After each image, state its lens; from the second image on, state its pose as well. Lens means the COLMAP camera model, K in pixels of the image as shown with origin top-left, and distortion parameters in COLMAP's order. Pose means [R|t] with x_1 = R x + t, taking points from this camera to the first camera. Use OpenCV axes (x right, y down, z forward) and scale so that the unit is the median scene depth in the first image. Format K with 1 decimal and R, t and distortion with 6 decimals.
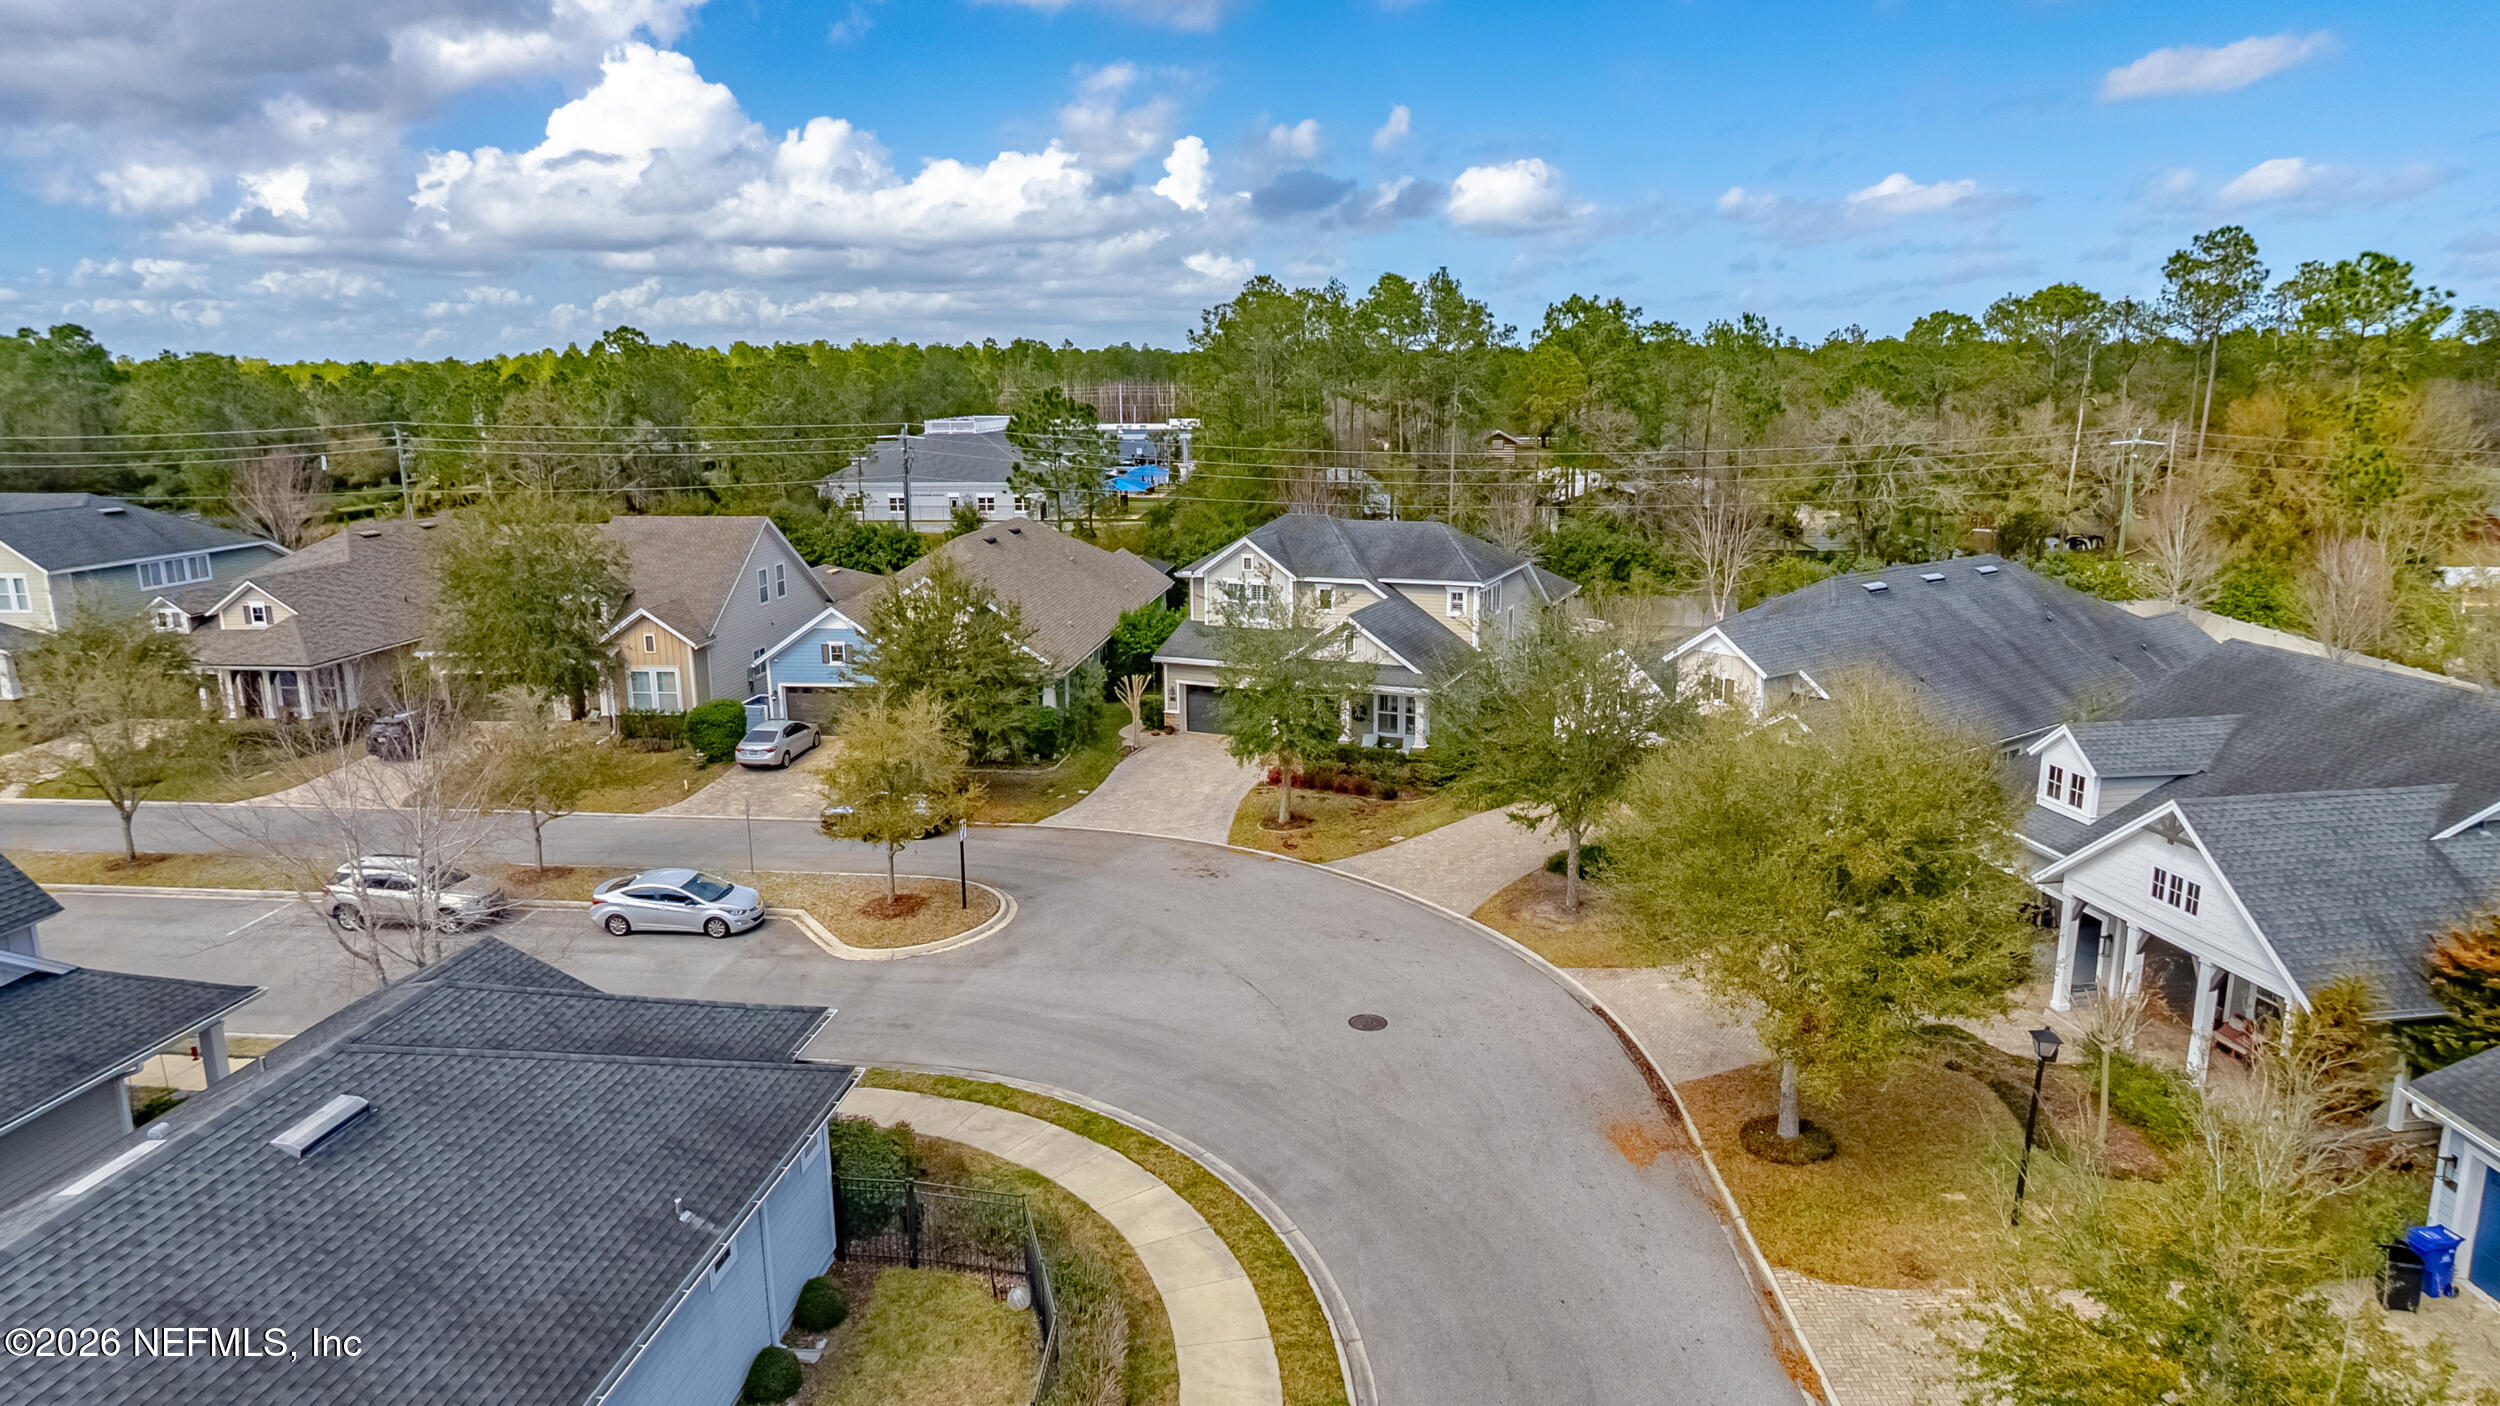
lens RADIAL K [[1464.5, 0, 1247.1], [0, 1464.5, 705.5], [0, 0, 1]] dist [-0.002319, -0.000152]
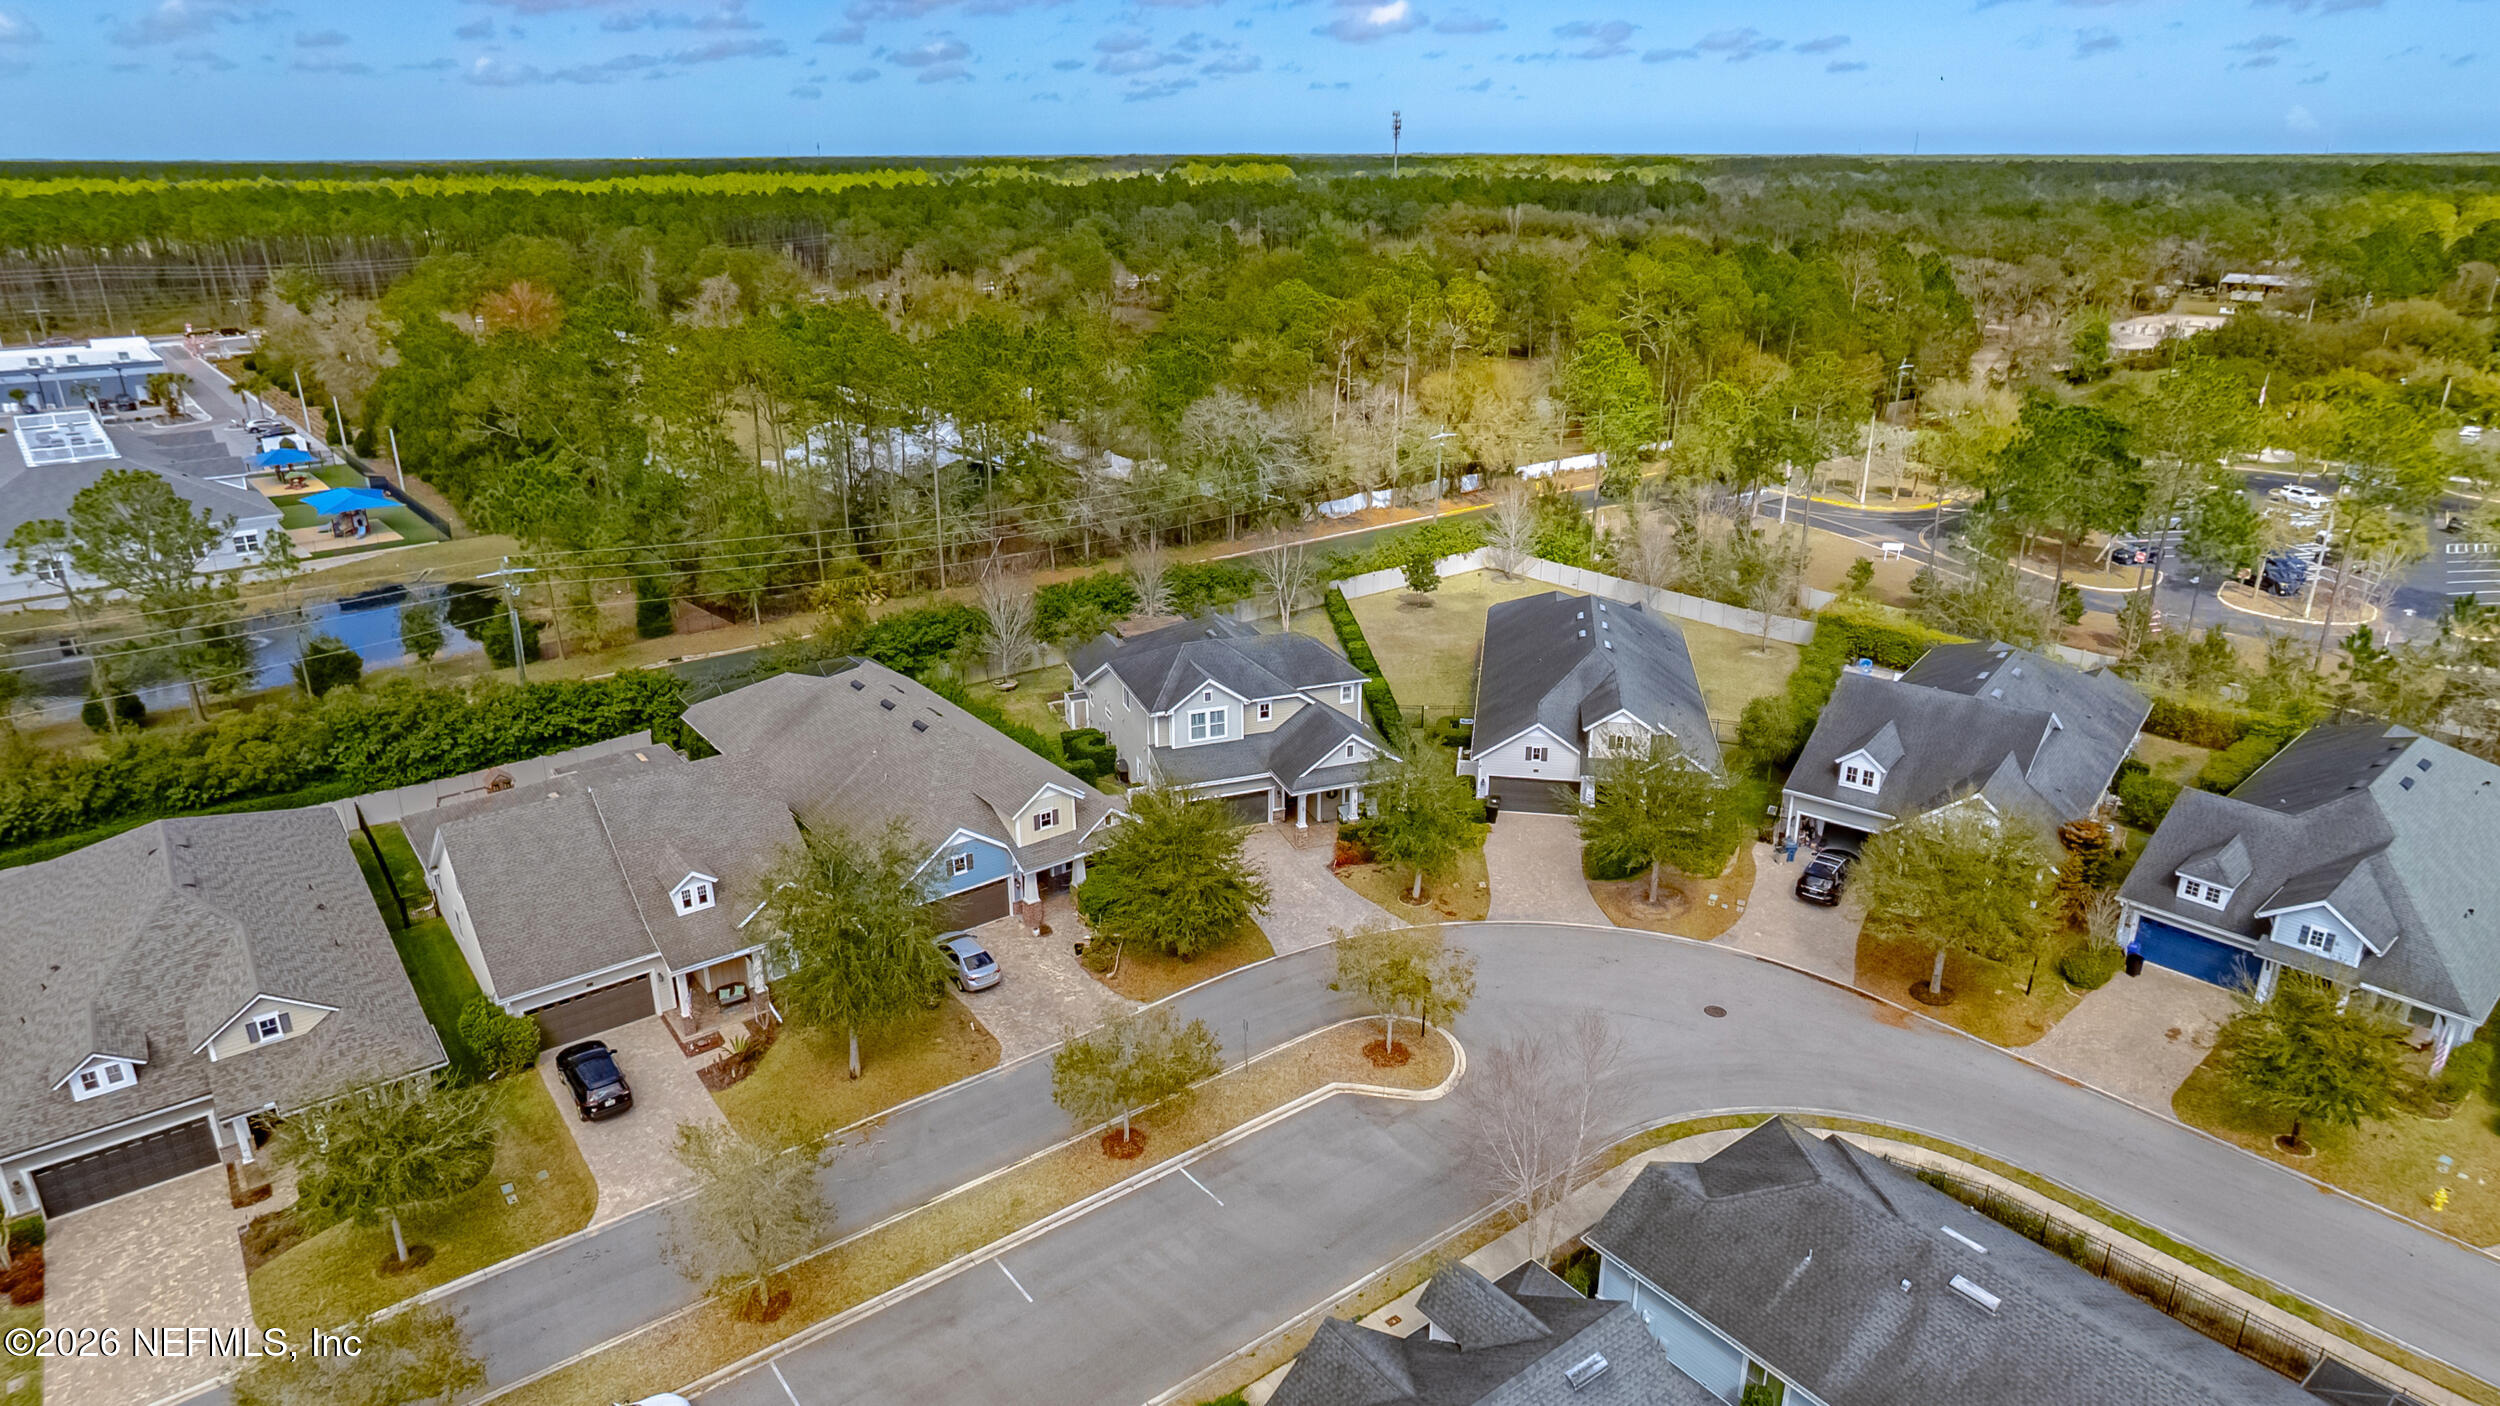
lens RADIAL K [[1464.5, 0, 1246.7], [0, 1464.5, 697.3], [0, 0, 1]] dist [-0.002319, -0.000152]
pose [[0.731675, -0.236084, 0.639465, -0.975671], [0.150110, 0.970884, 0.186684, -0.406553], [-0.664920, -0.040602, 0.745811, 0.031883]]
